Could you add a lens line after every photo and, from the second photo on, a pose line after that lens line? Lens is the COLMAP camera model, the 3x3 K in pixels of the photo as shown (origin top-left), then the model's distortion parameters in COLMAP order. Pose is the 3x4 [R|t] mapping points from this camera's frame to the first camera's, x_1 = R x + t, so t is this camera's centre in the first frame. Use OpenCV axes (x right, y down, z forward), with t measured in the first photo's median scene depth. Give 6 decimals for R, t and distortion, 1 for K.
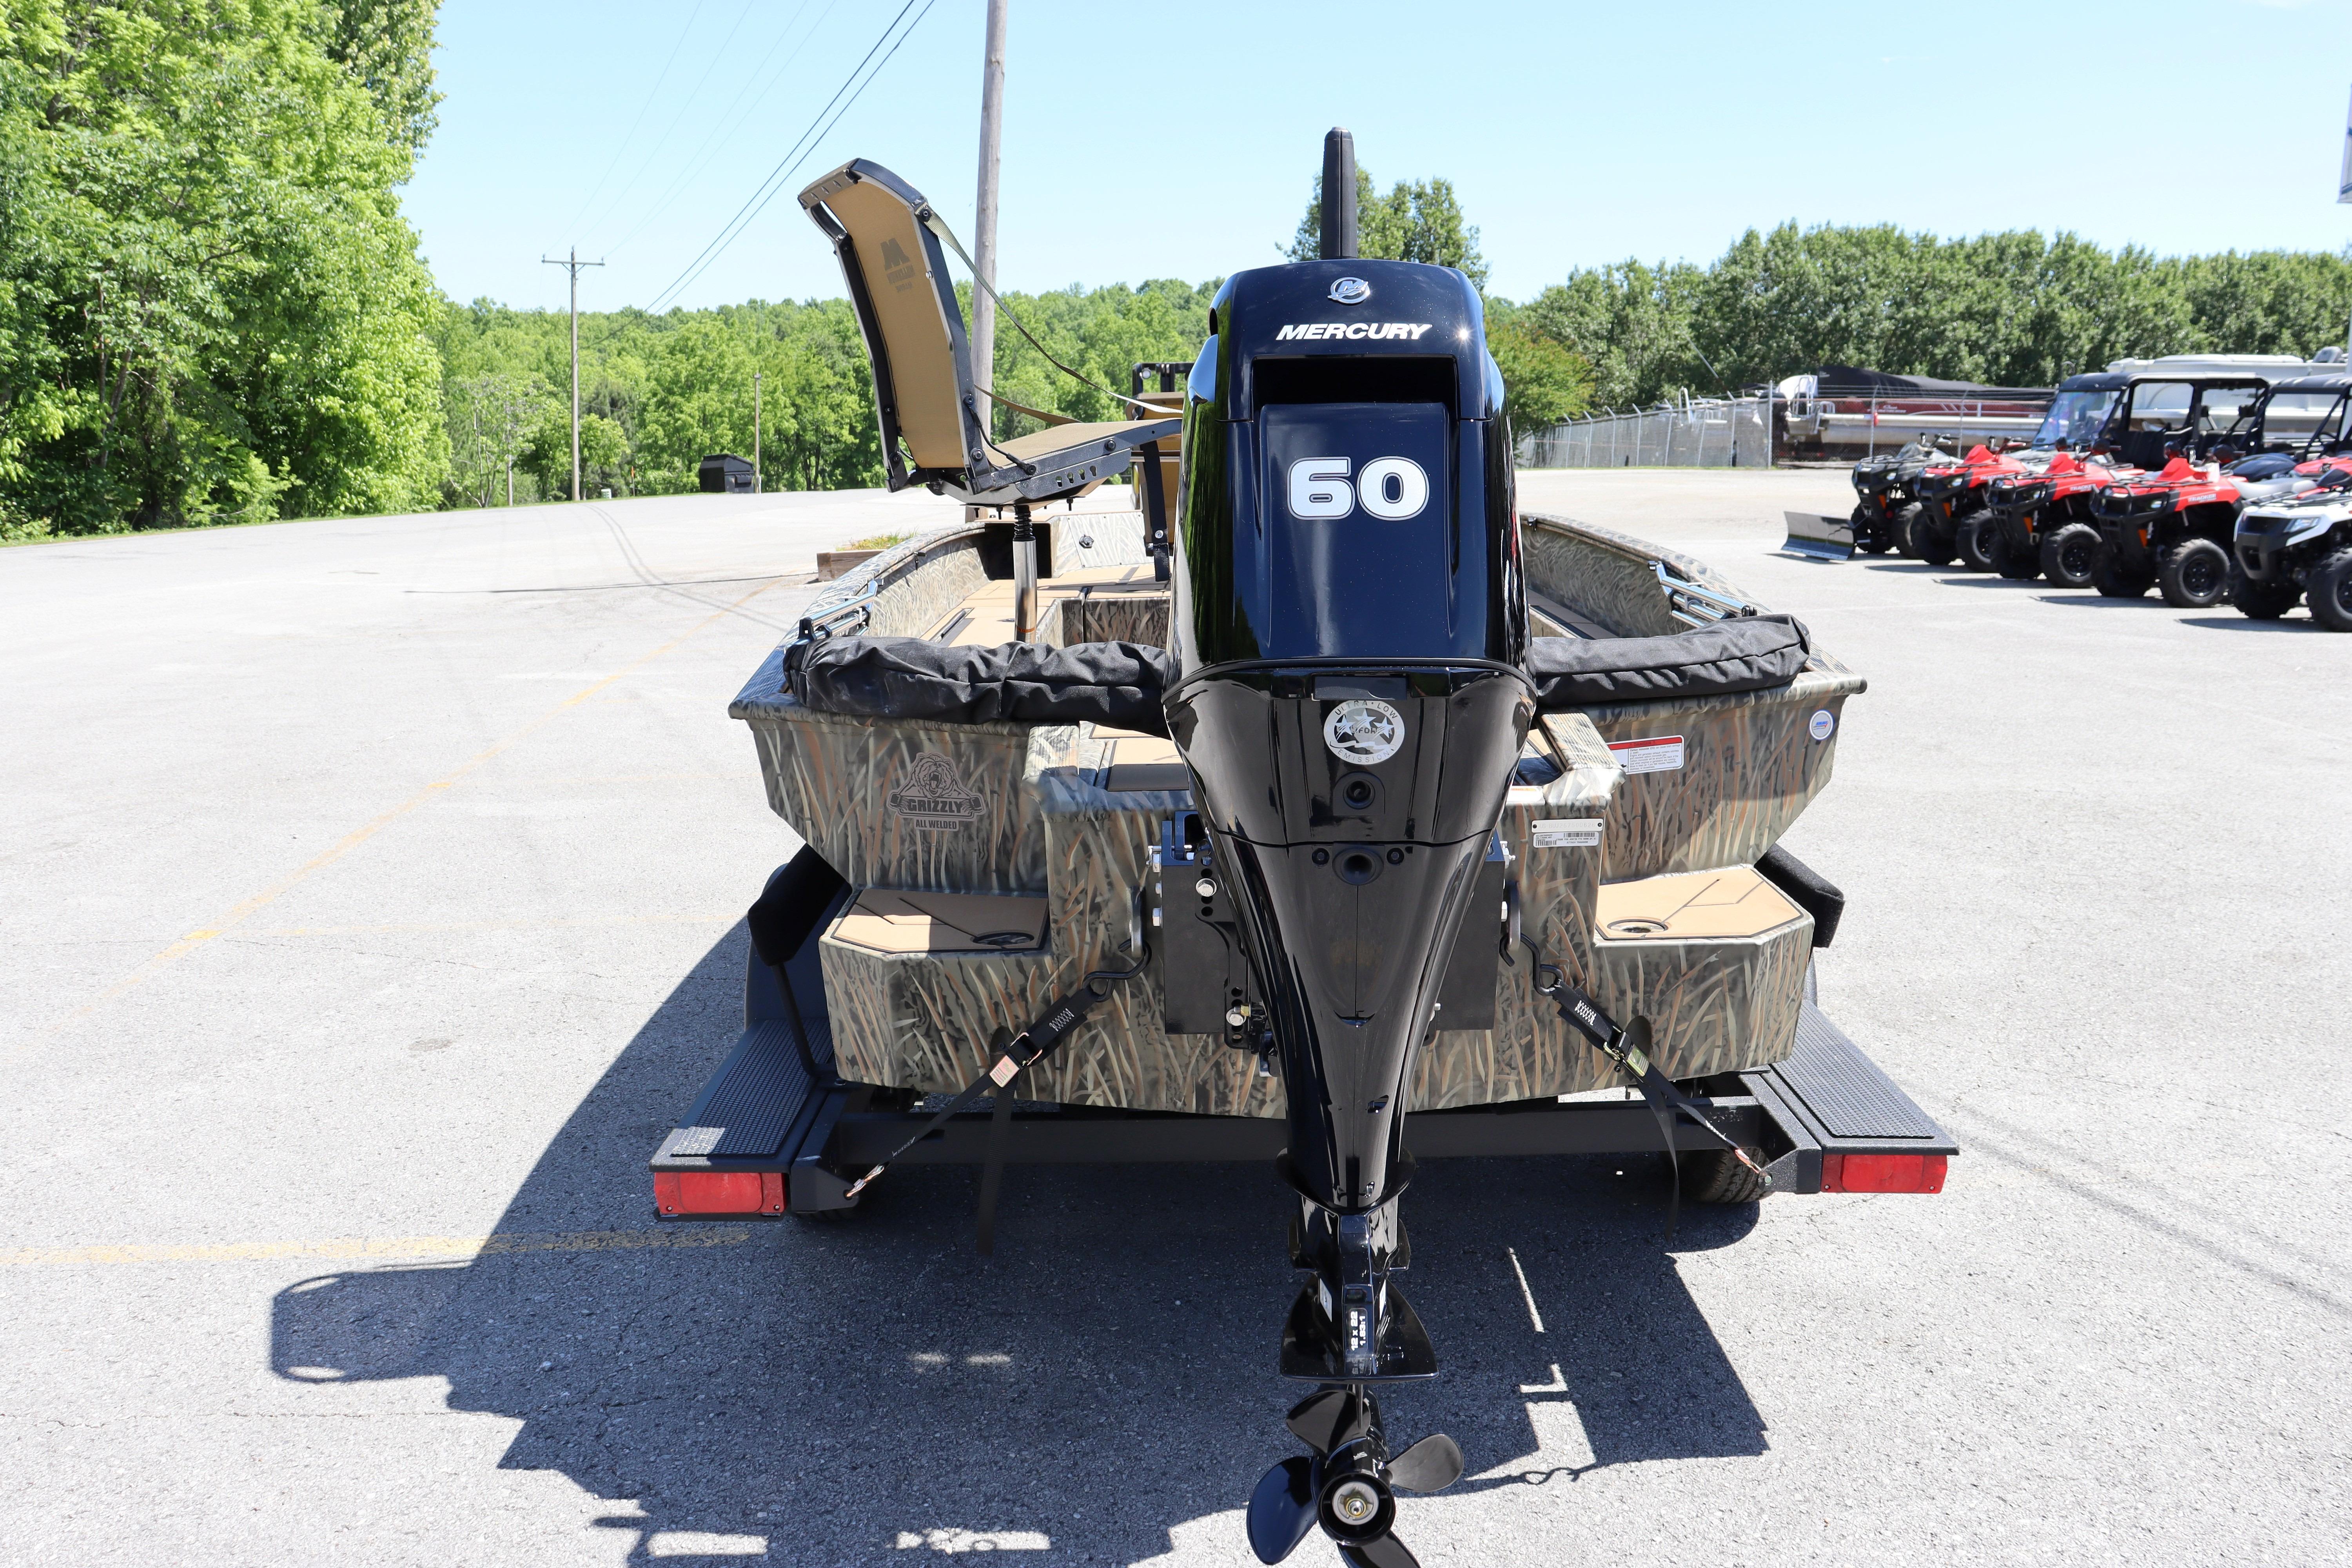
lens RADIAL K [[1995.2, 0, 1166.7], [0, 1995.2, 784.3], [0, 0, 1]] dist [-0.110770, 0.104825]
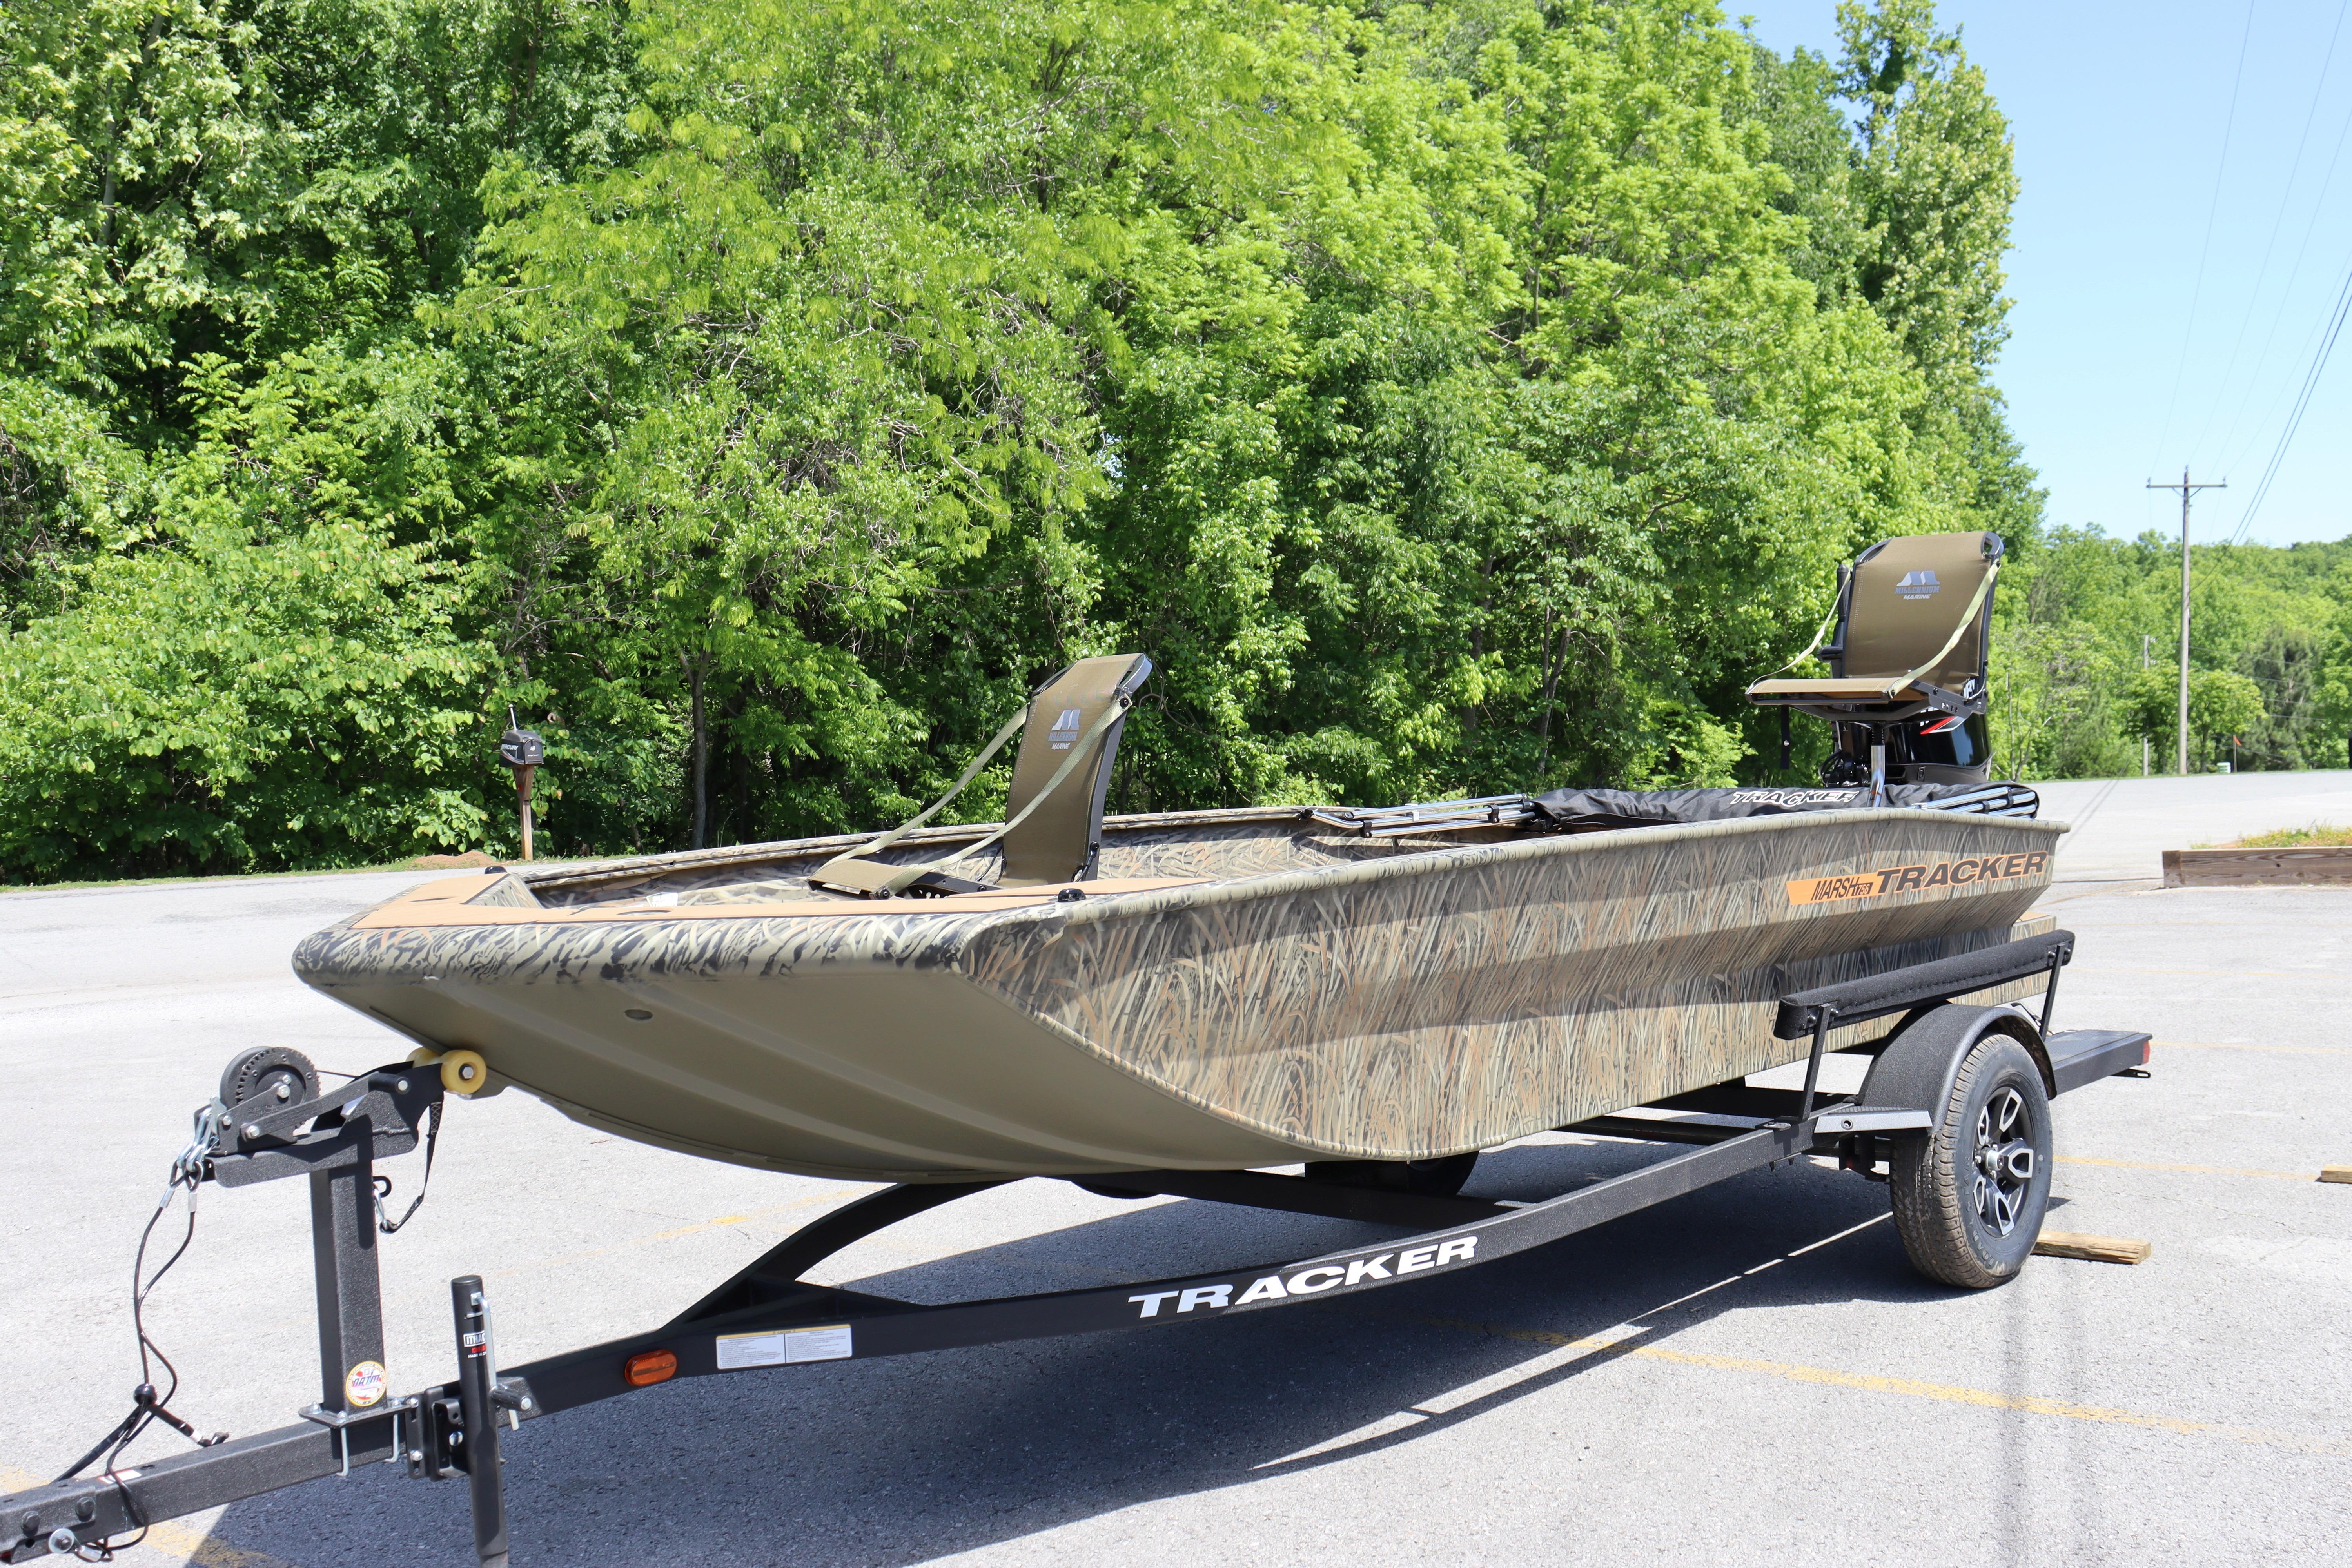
lens RADIAL K [[2402.2, 0, 1214.6], [0, 2402.2, 752.0], [0, 0, 1]] dist [-0.048760, 0.000000]
pose [[0.751007, 0.000958, -0.660293, 0.096671], [-0.101438, 0.988295, -0.113940, -0.008069], [0.652455, 0.152549, 0.742314, 0.049664]]
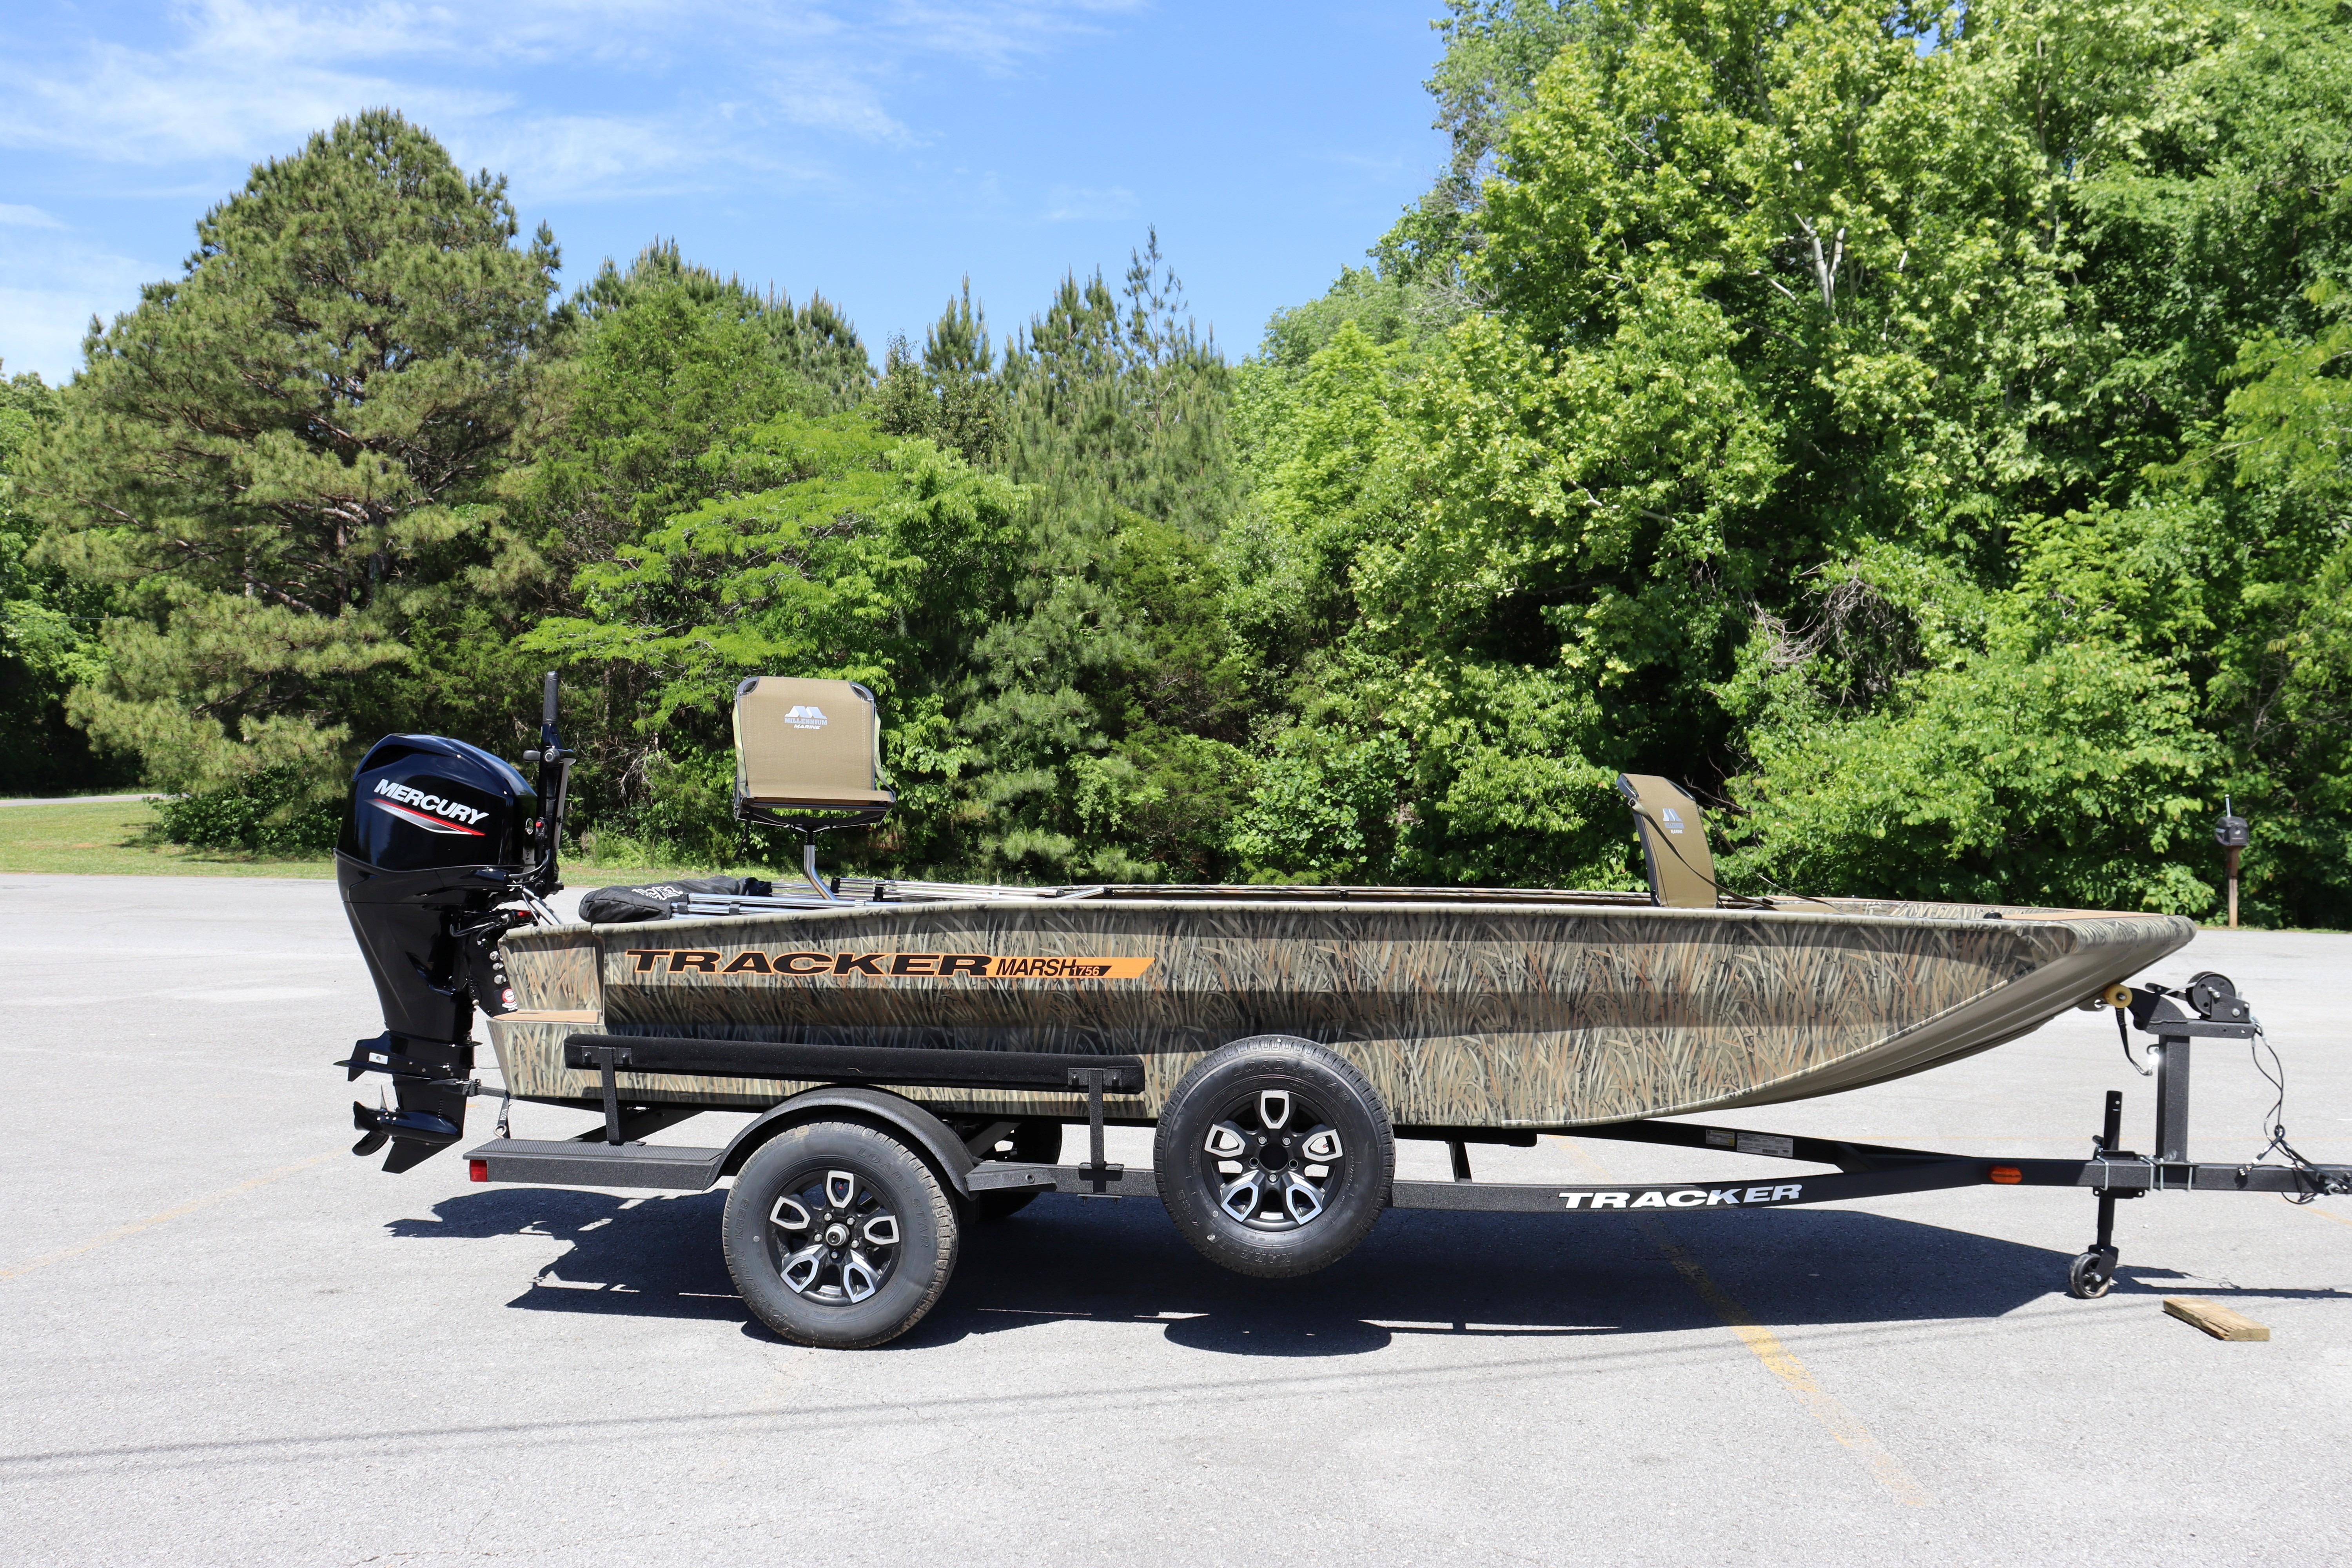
lens RADIAL K [[2023.2, 0, 1194.2], [0, 2023.2, 770.7], [0, 0, 1]] dist [-0.157356, 0.150888]
pose [[-0.099431, -0.006246, -0.995025, 0.211957], [-0.194885, 0.980736, 0.013318, -0.033127], [0.975773, 0.195239, -0.098733, 0.173191]]
